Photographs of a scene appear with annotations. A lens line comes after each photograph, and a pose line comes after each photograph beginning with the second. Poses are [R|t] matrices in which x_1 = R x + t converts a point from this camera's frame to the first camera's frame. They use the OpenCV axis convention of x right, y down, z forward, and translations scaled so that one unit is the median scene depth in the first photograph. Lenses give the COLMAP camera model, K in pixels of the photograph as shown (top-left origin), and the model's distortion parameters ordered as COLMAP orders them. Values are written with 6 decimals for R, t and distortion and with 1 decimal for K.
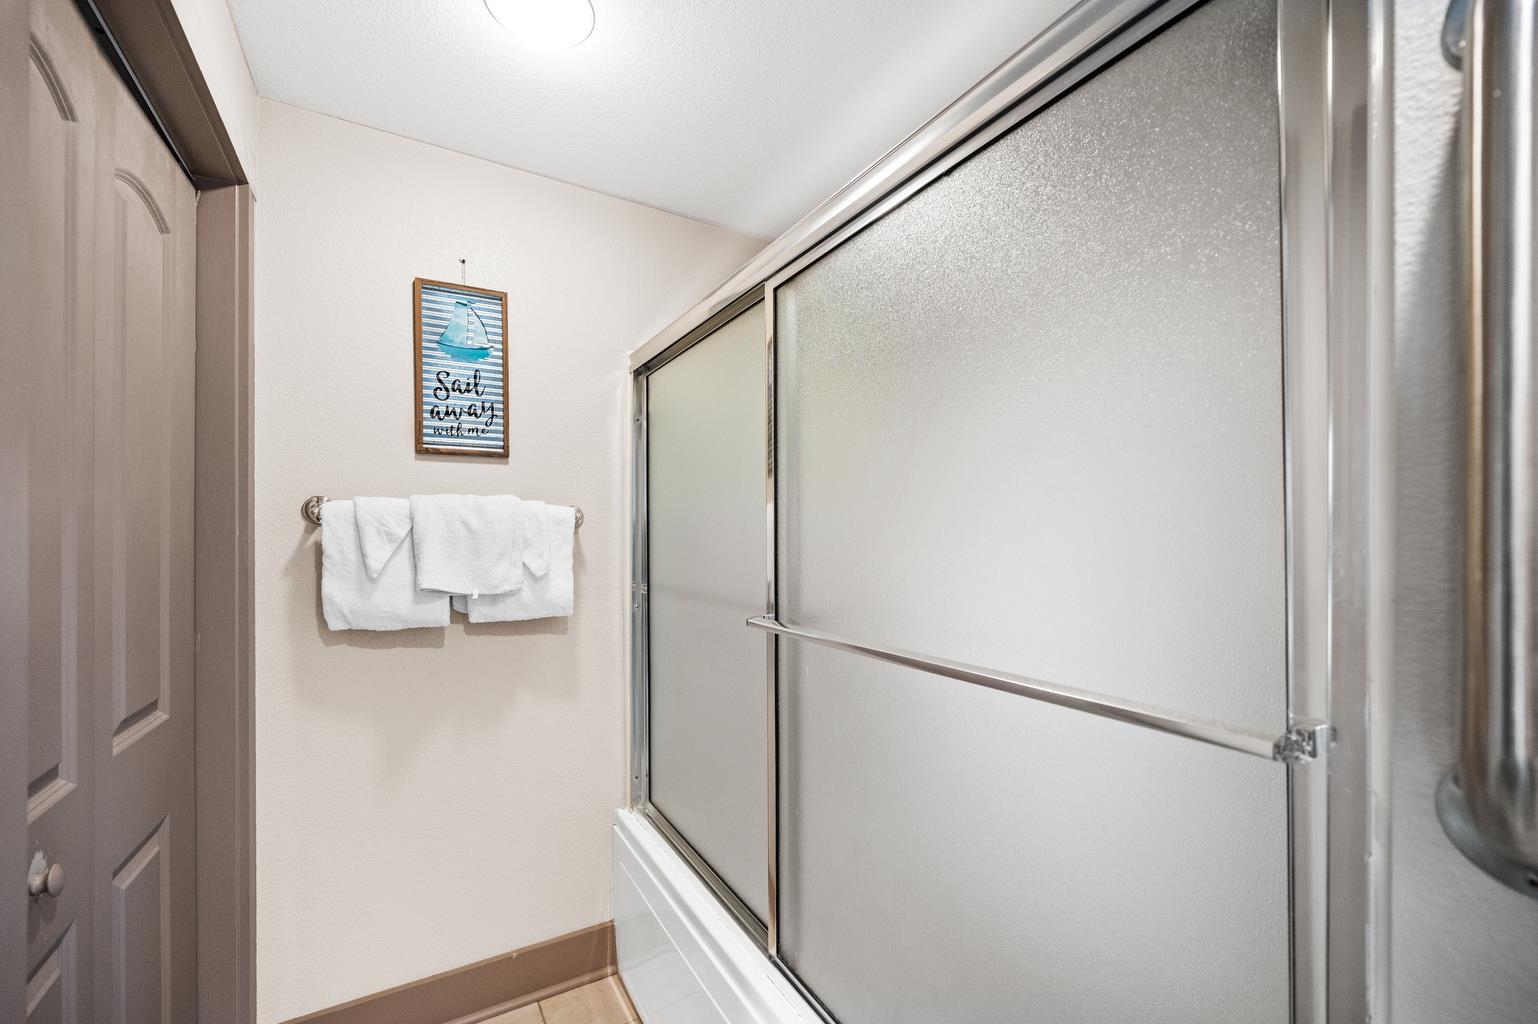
lens RADIAL K [[630.2, 0, 766.2], [0, 630.2, 531.6], [0, 0, 1]] dist [-0.001526, -0.000104]
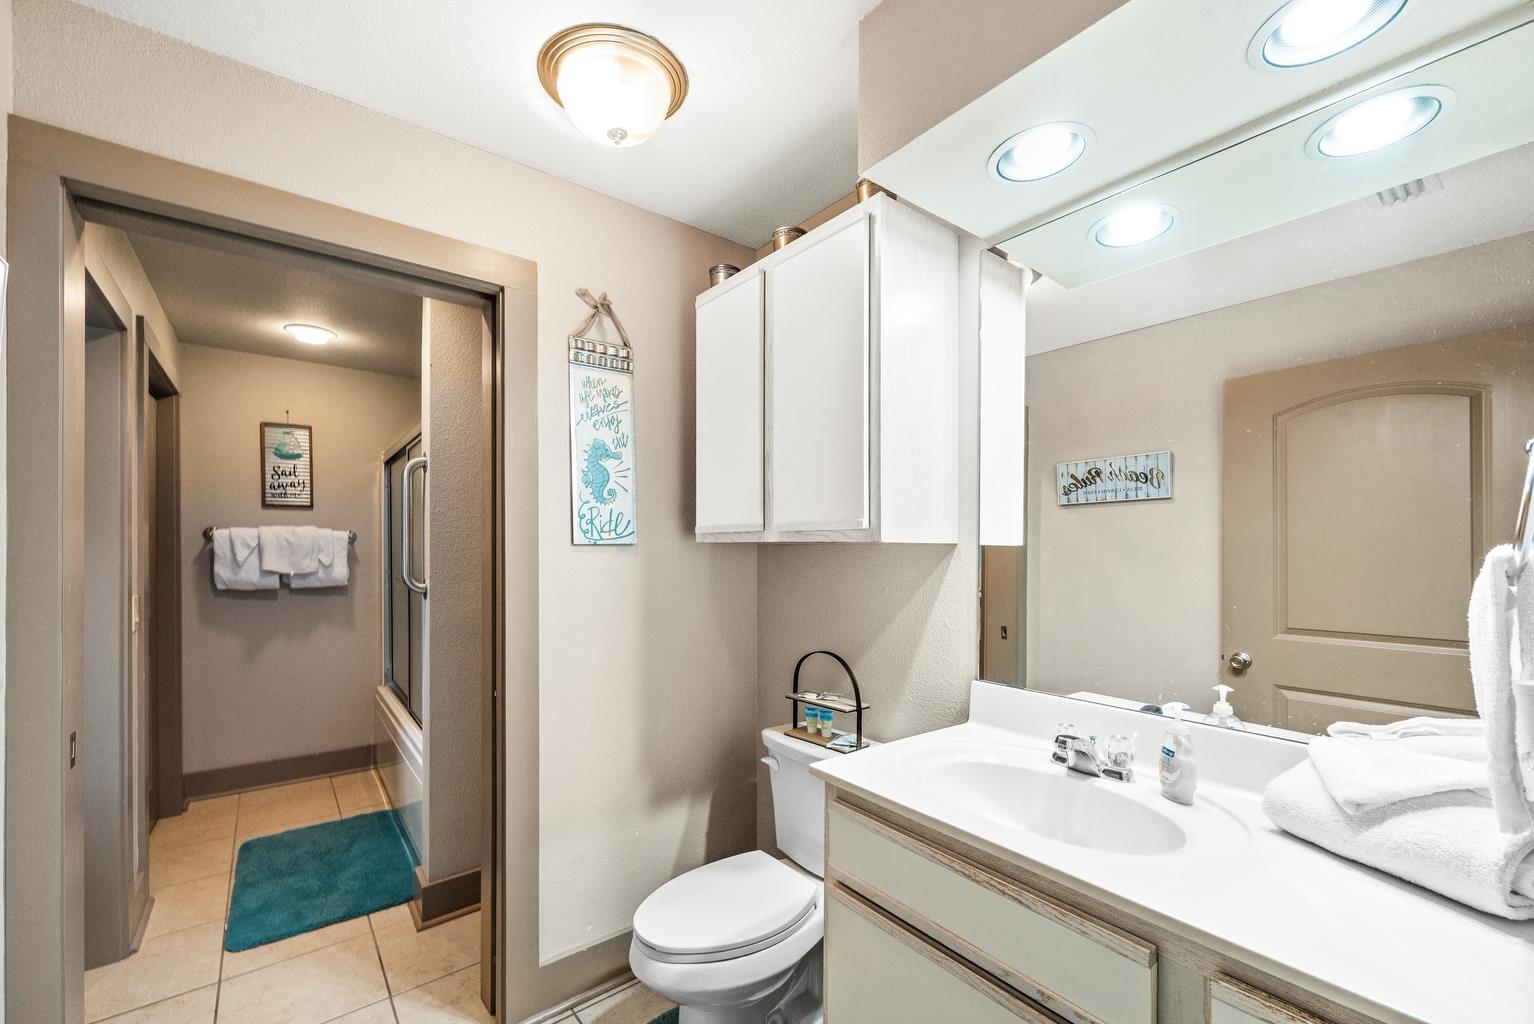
lens RADIAL K [[634.5, 0, 760.2], [0, 634.5, 550.6], [0, 0, 1]] dist [0.001230, 0.000116]
pose [[0.991598, -0.000772, 0.129357, 0.795555], [-0.000017, 0.999981, 0.006095, 0.008706], [-0.129359, -0.006046, 0.991579, -1.278761]]
